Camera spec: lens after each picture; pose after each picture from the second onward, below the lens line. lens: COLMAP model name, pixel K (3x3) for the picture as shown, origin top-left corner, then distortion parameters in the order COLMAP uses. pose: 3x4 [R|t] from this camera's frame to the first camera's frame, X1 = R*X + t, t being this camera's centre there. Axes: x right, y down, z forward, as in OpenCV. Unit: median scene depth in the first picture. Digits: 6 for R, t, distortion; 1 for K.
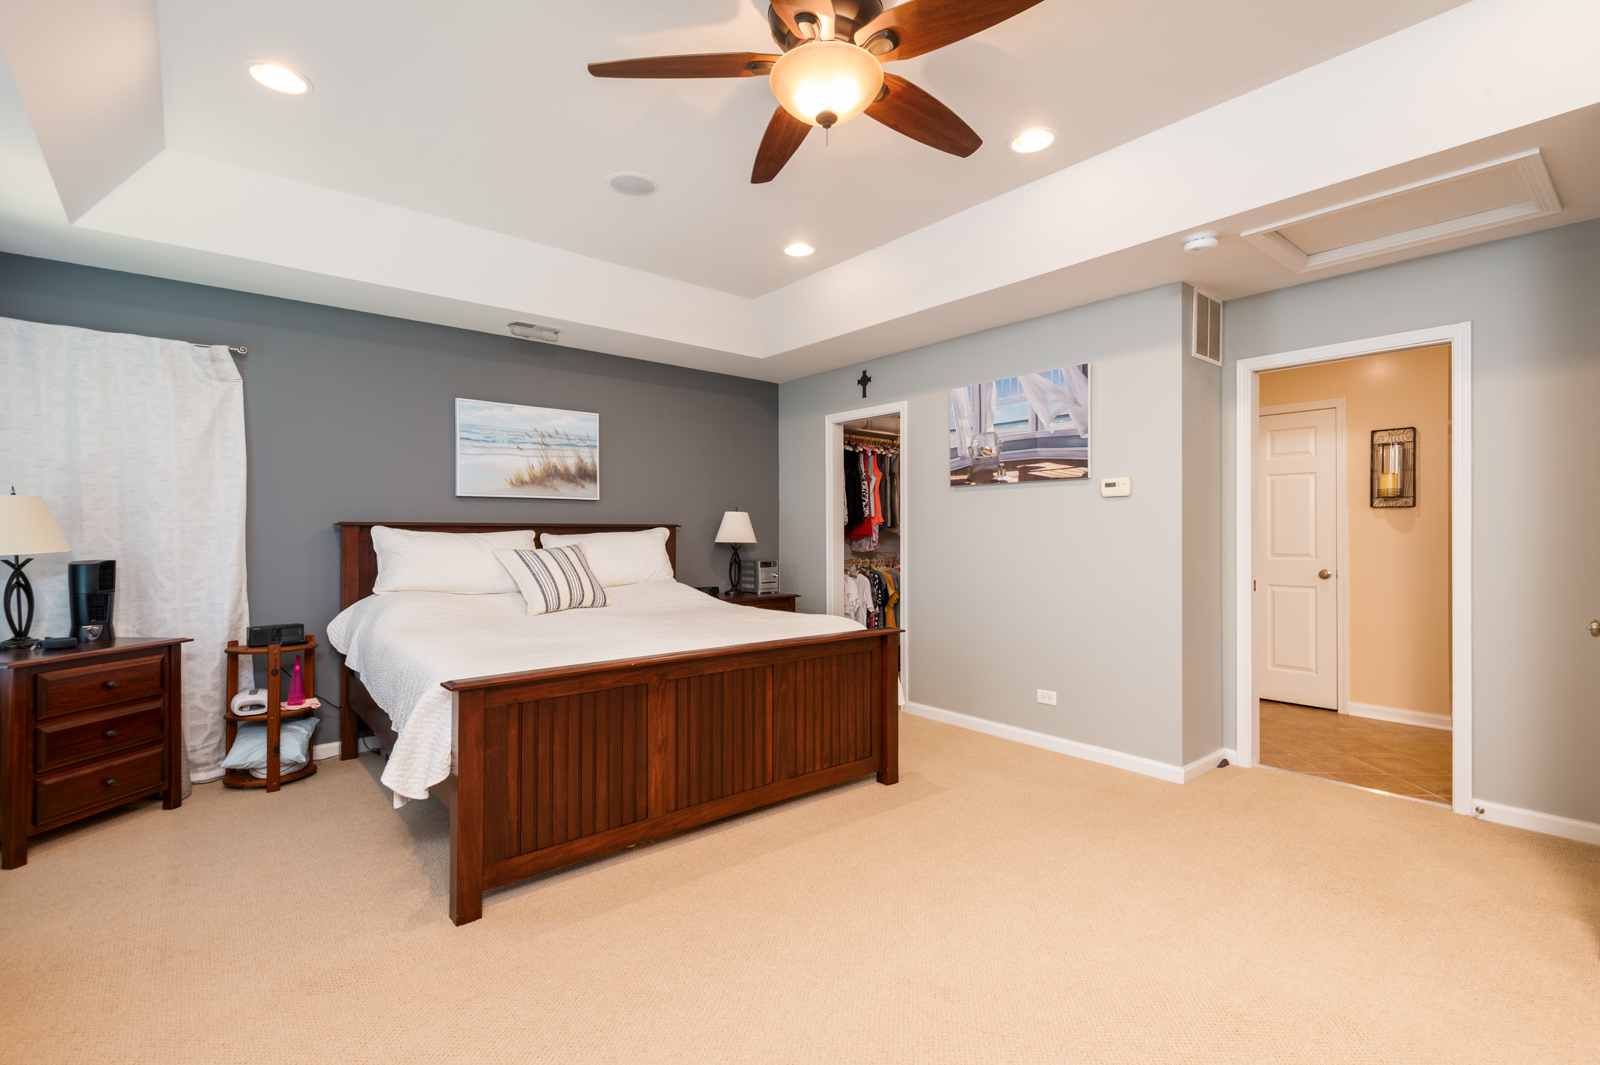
lens RADIAL K [[724.6, 0, 800.0], [0, 724.6, 532.5], [0, 0, 1]] dist [0.046801, -0.029987]
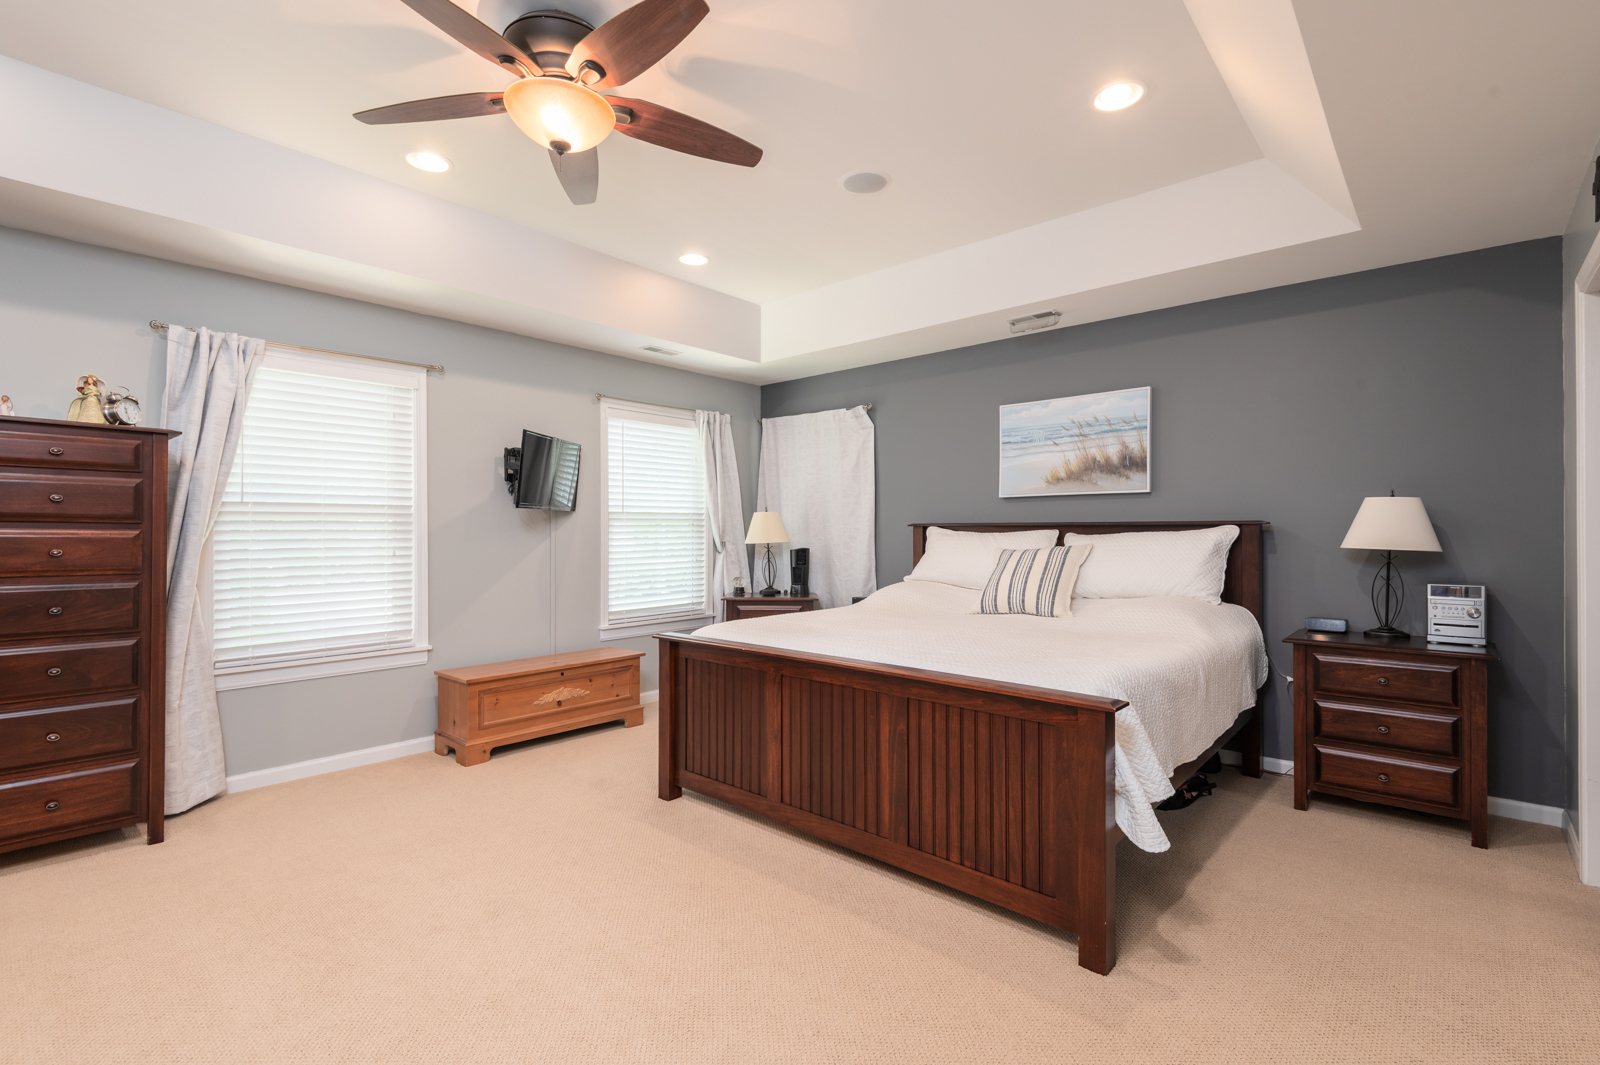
lens RADIAL K [[724.6, 0, 800.0], [0, 724.6, 532.5], [0, 0, 1]] dist [0.046801, -0.029987]
pose [[0.152224, 0.001823, -0.988344, 0.527027], [-0.000115, 0.999998, 0.001826, -0.001013], [0.988346, -0.000164, 0.152224, 0.541177]]
